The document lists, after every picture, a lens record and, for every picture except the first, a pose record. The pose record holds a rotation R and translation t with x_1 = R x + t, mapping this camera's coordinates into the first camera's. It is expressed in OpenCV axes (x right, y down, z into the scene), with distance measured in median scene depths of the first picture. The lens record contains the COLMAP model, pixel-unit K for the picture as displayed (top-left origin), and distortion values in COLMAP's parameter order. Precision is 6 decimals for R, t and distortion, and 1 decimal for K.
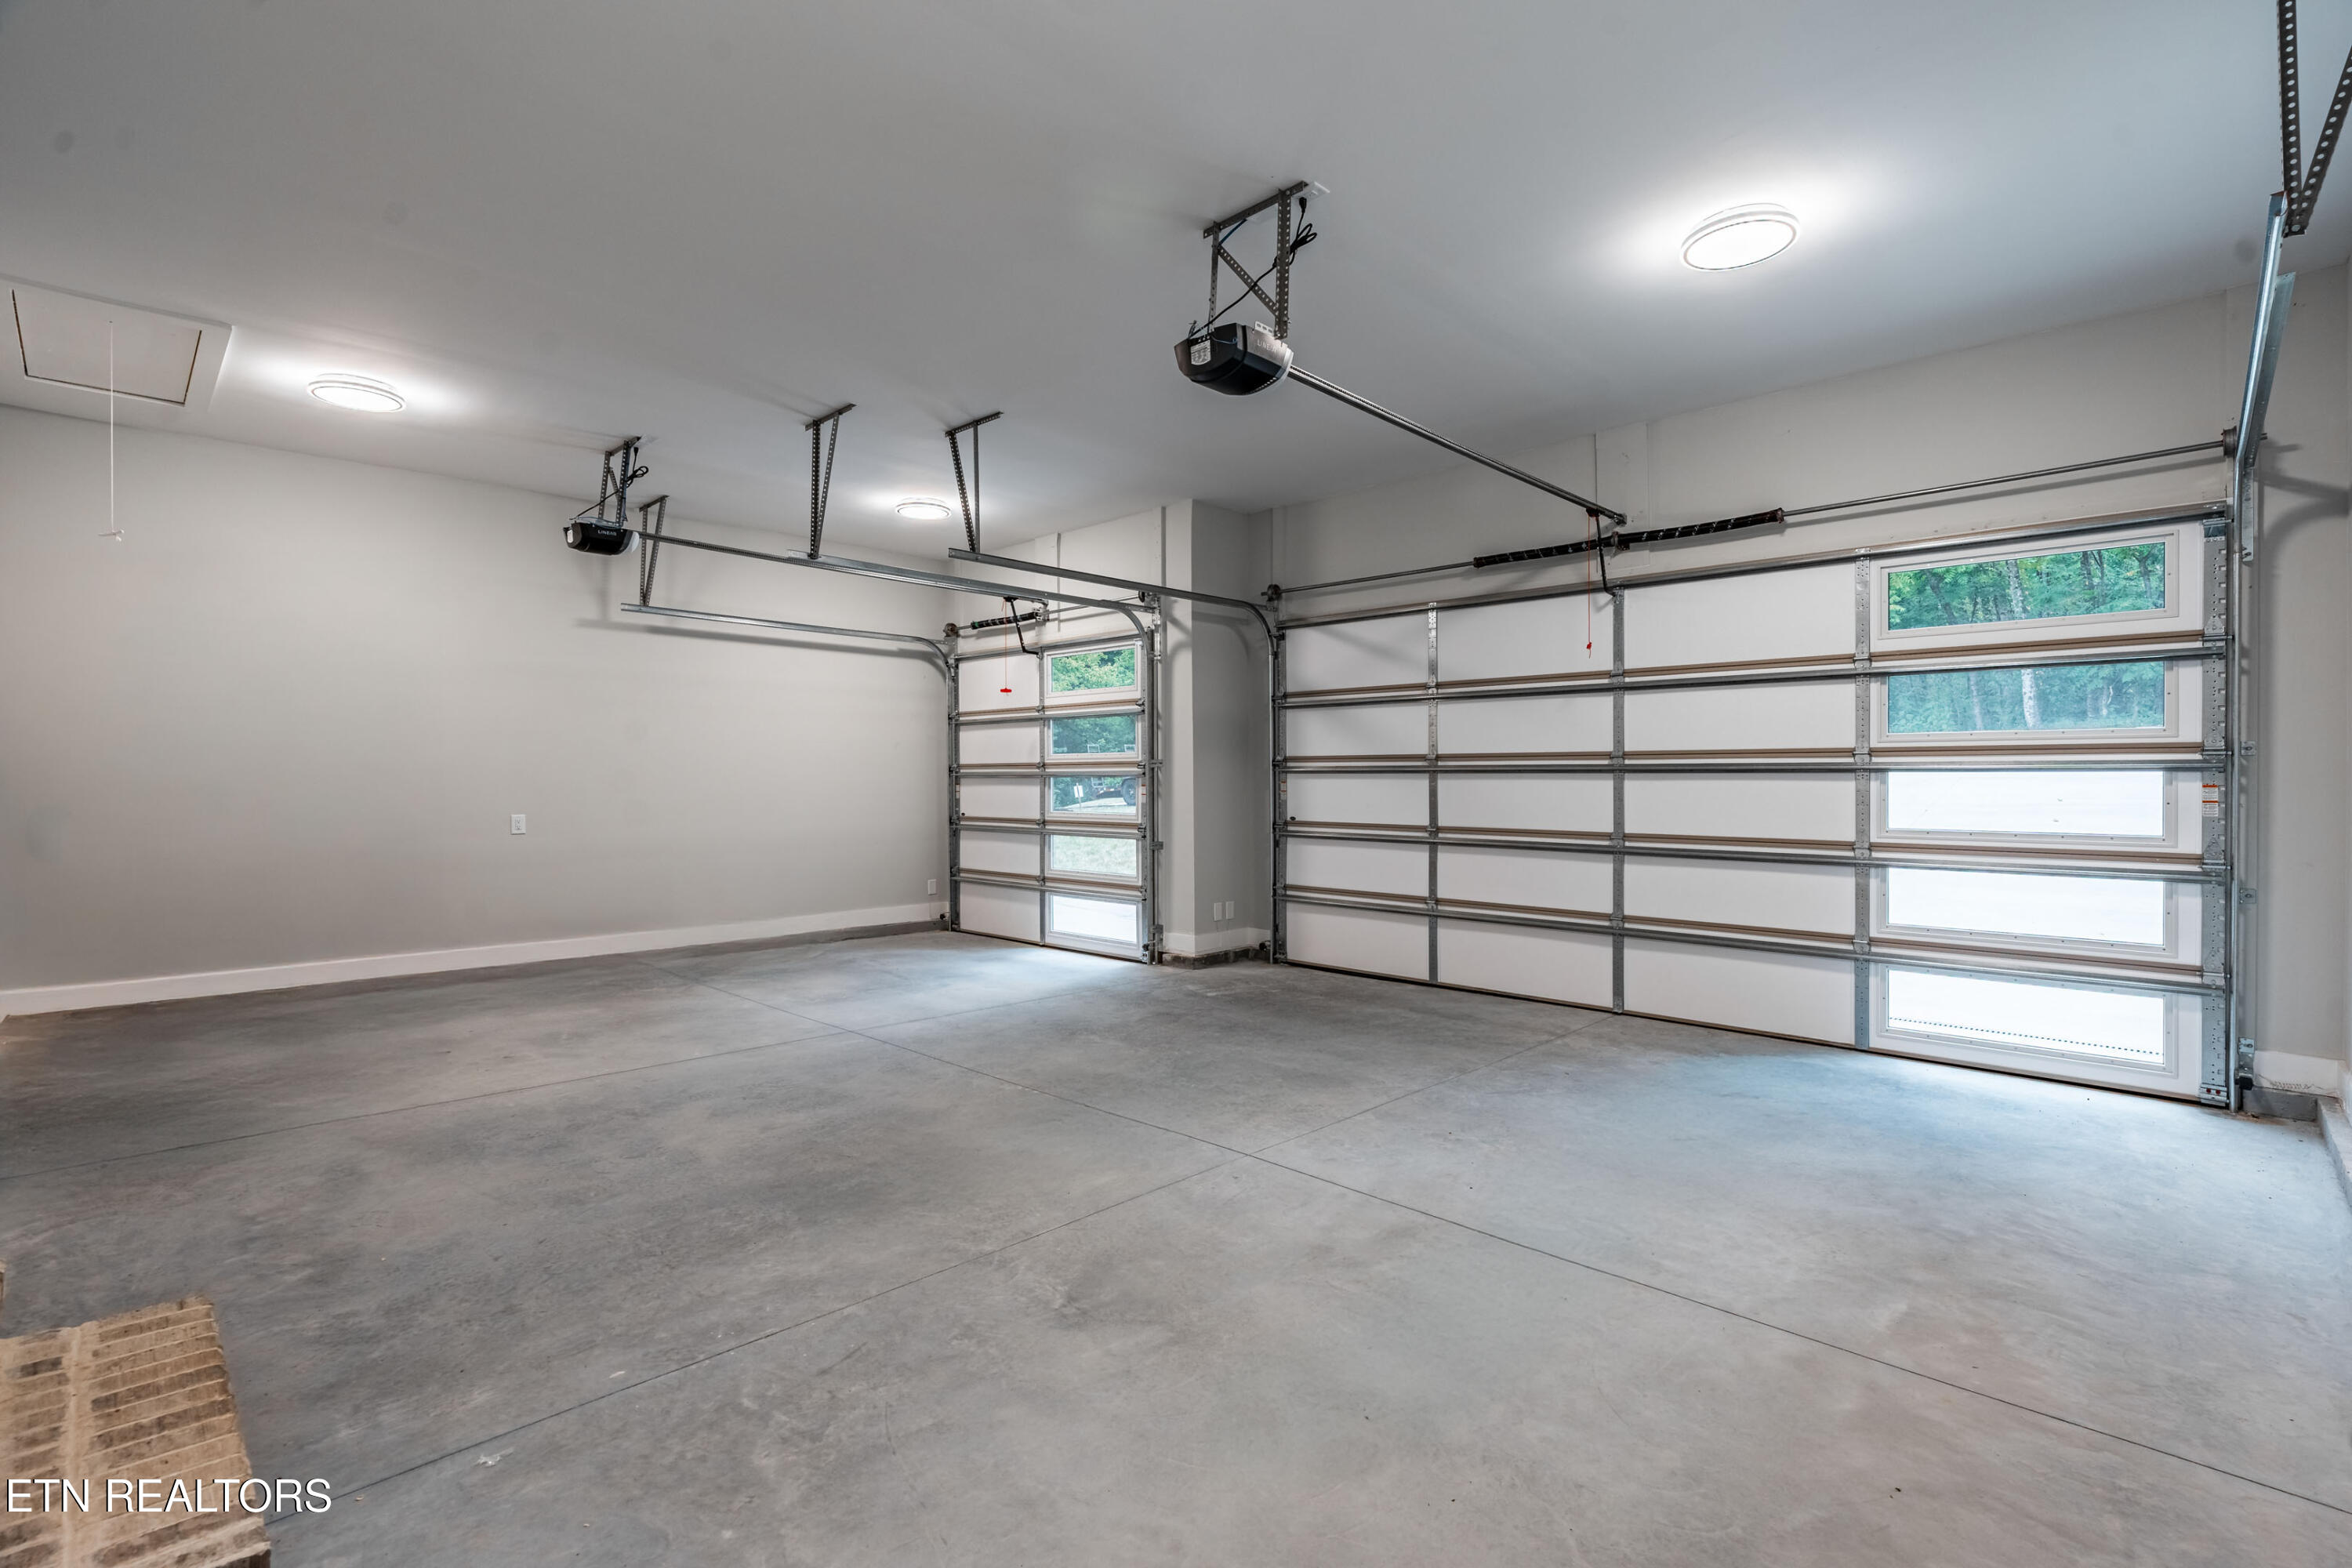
lens RADIAL K [[1055.4, 0, 1179.8], [0, 1055.4, 779.9], [0, 0, 1]] dist [-0.002792, 0.000463]
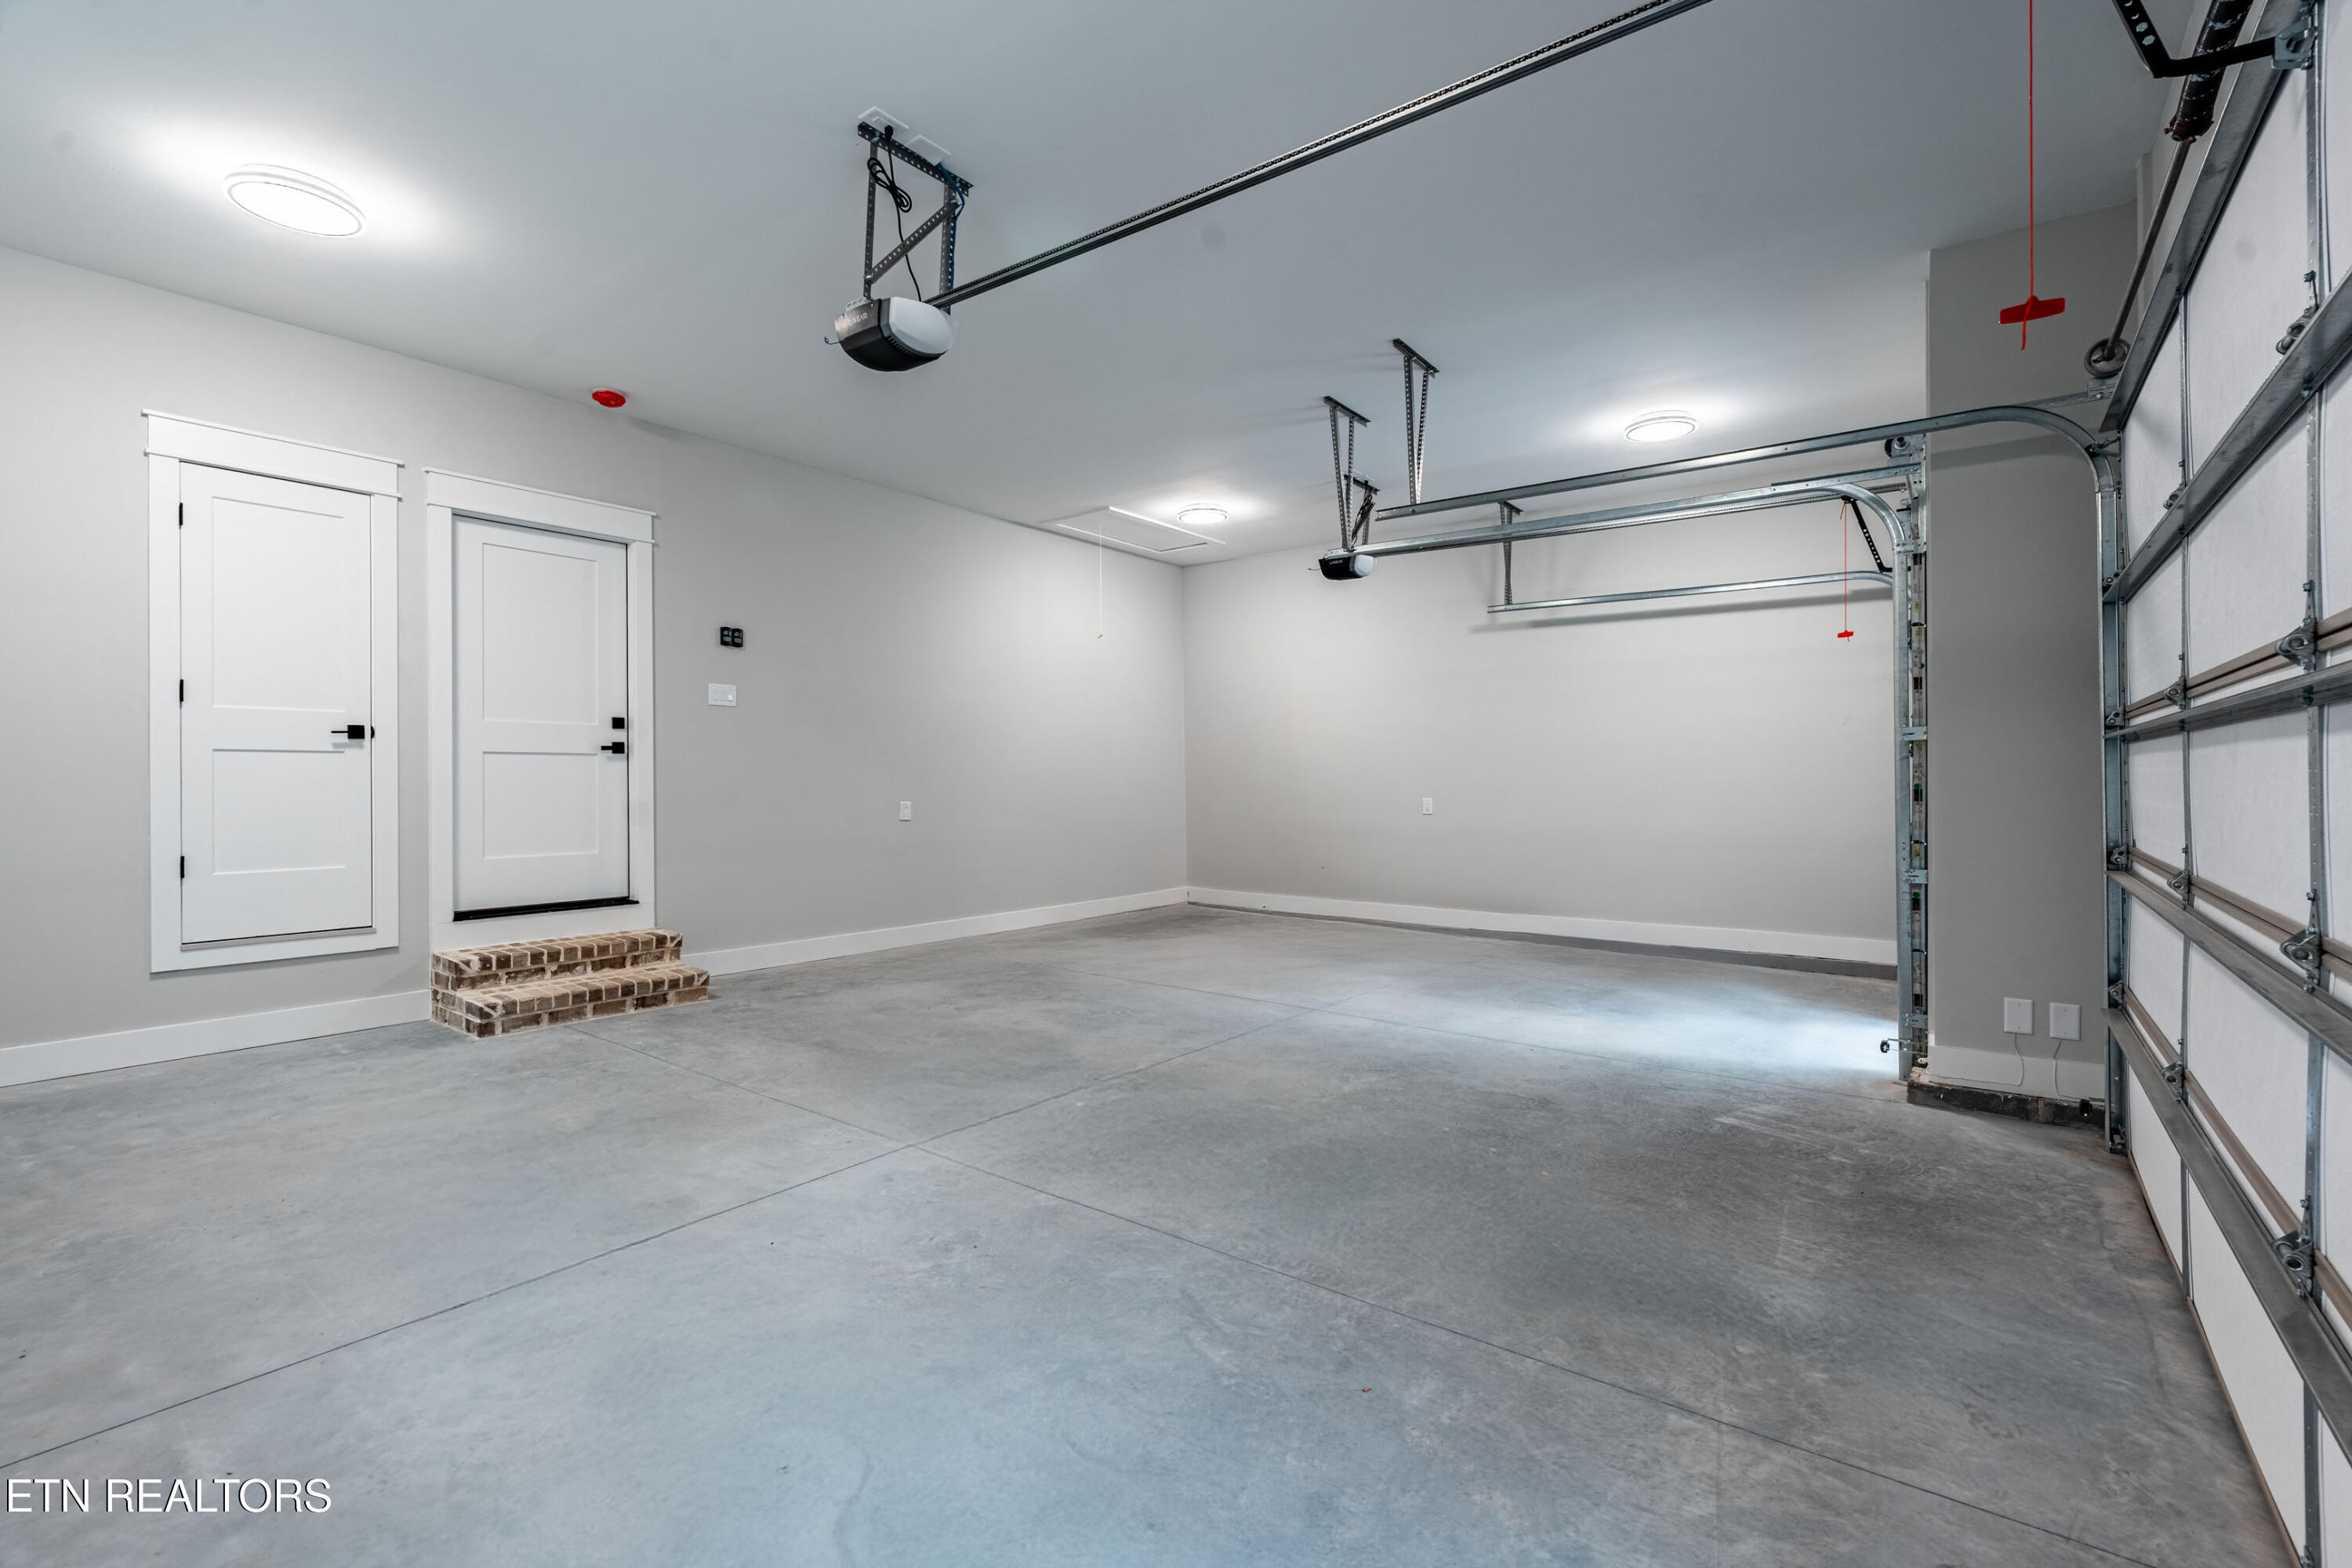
lens RADIAL K [[1055.4, 0, 1177.6], [0, 1055.4, 780.2], [0, 0, 1]] dist [-0.002792, 0.000463]
pose [[0.123384, 0.003395, -0.992353, 1.061735], [-0.001246, 0.999994, 0.003266, 0.017785], [0.992358, 0.000834, 0.123388, 1.132769]]
